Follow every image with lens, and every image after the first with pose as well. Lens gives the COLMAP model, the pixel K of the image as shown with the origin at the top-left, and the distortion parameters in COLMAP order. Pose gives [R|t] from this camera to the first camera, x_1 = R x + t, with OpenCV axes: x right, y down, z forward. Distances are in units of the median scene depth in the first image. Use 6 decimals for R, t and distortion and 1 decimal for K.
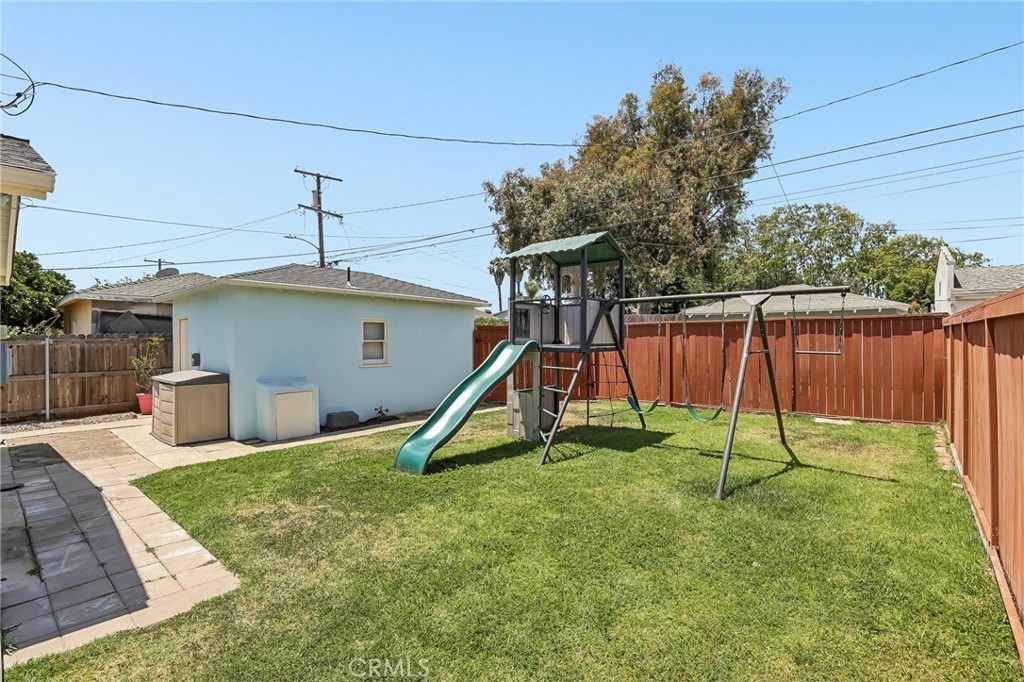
lens RADIAL K [[466.8, 0, 515.2], [0, 466.8, 338.1], [0, 0, 1]] dist [-0.015620, 0.001056]
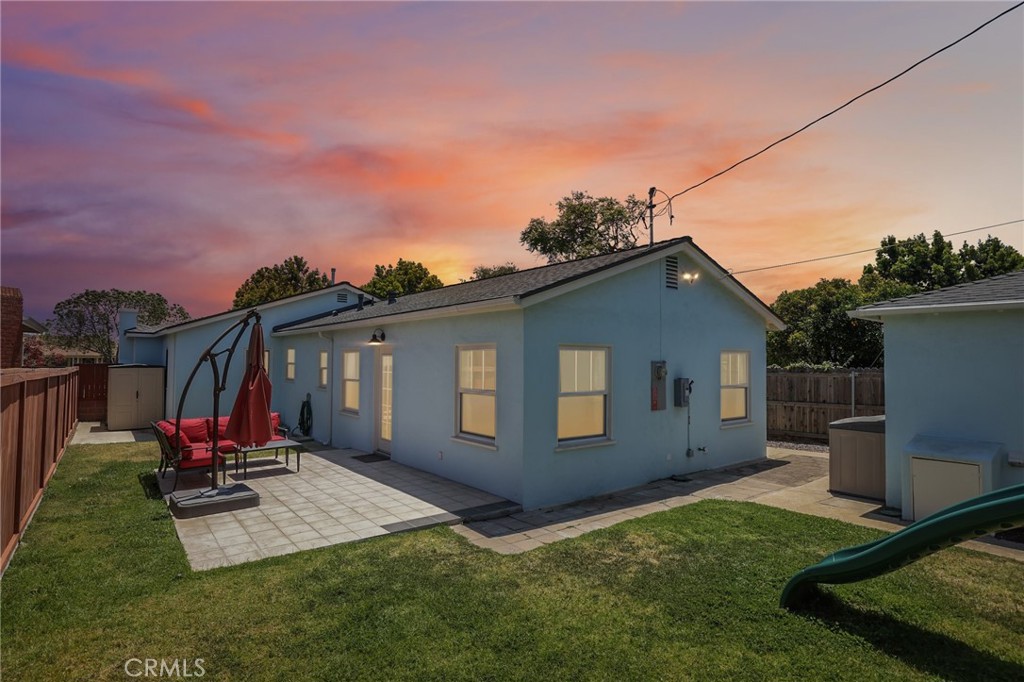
lens RADIAL K [[550.3, 0, 514.1], [0, 550.3, 341.4], [0, 0, 1]] dist [-0.002611, -0.000231]
pose [[-0.215913, -0.029850, -0.975956, 0.818813], [0.001064, 0.999525, -0.030806, -0.061895], [0.976412, -0.007690, -0.215779, 1.029035]]
